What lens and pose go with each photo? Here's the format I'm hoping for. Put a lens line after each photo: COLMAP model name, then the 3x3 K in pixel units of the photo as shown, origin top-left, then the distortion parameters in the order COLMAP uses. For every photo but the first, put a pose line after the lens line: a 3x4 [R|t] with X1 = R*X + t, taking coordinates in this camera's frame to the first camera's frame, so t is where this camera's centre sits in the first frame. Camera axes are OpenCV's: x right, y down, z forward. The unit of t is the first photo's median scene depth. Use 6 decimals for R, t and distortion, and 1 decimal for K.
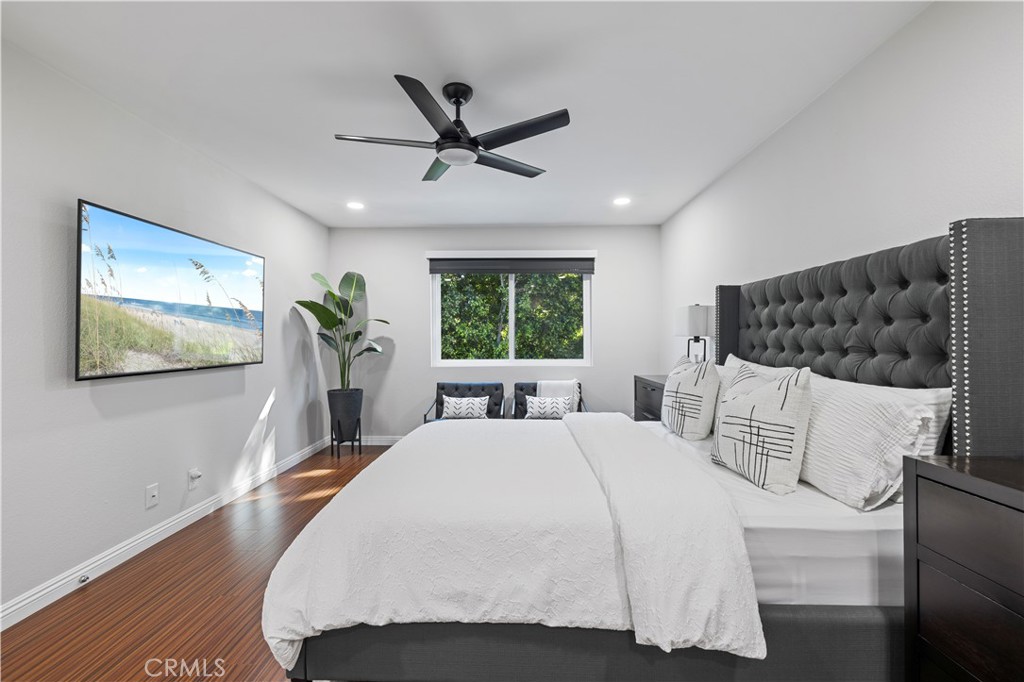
lens RADIAL K [[438.1, 0, 509.0], [0, 438.1, 341.7], [0, 0, 1]] dist [0.002344, 0.000149]
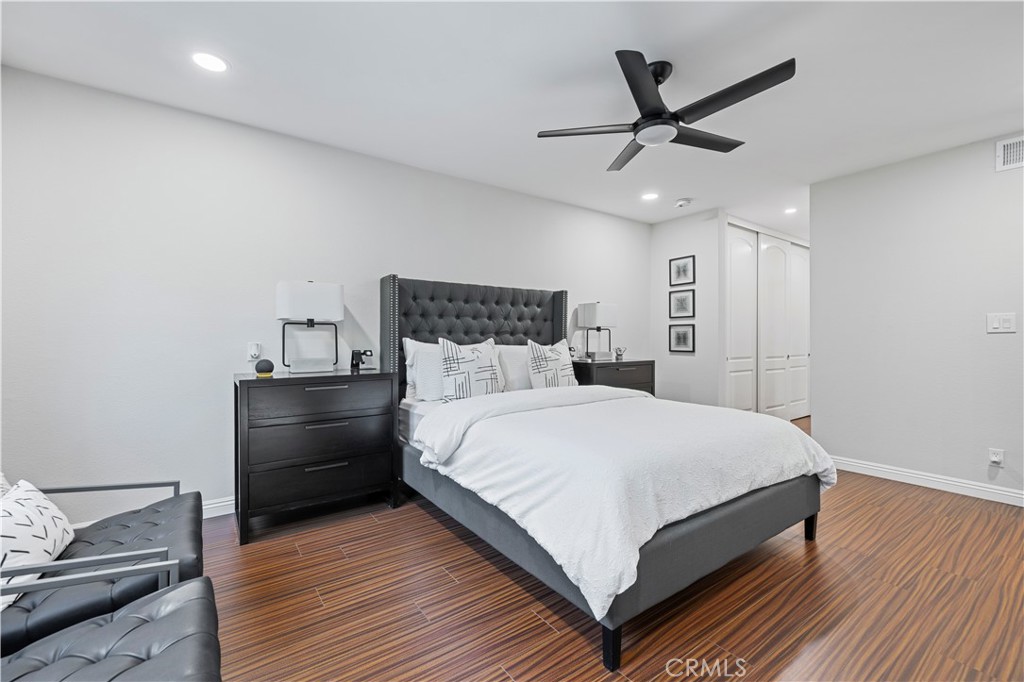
lens RADIAL K [[434.9, 0, 508.1], [0, 434.9, 339.8], [0, 0, 1]] dist [0.003596, 0.000321]
pose [[-0.604376, 0.002095, 0.796697, -0.352134], [0.005209, 0.999986, 0.001321, 0.020739], [-0.796682, 0.004948, -0.604378, 0.943707]]
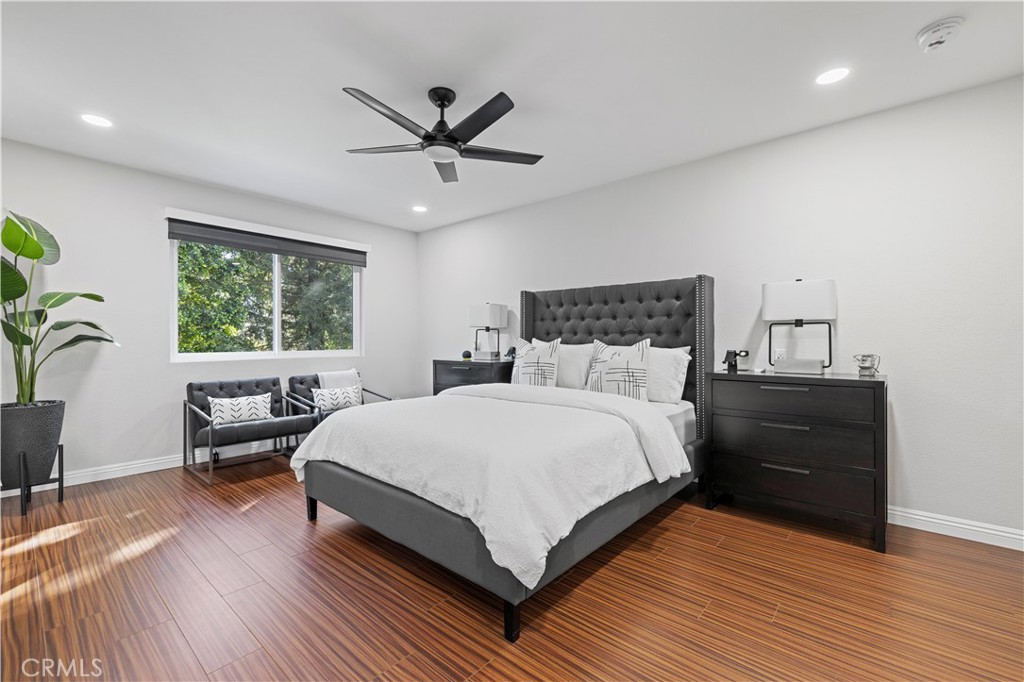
lens RADIAL K [[434.9, 0, 508.1], [0, 434.9, 339.8], [0, 0, 1]] dist [0.003596, 0.000321]
pose [[0.637318, 0.001116, 0.770600, -0.427816], [0.002204, 0.999992, -0.003270, 0.024063], [-0.770598, 0.003782, 0.637311, 0.089058]]
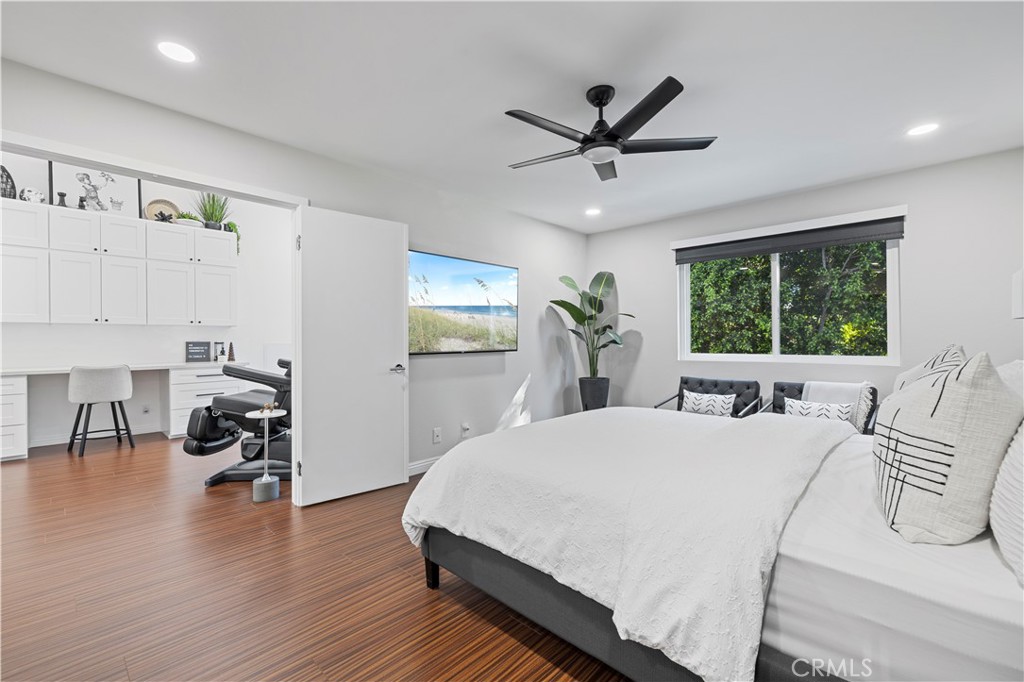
lens RADIAL K [[434.9, 0, 508.1], [0, 434.9, 339.8], [0, 0, 1]] dist [0.003596, 0.000321]
pose [[0.742070, -0.001932, -0.670319, 0.212421], [0.000886, 0.999998, -0.001902, 0.014868], [0.670322, 0.000817, 0.742070, 0.033461]]
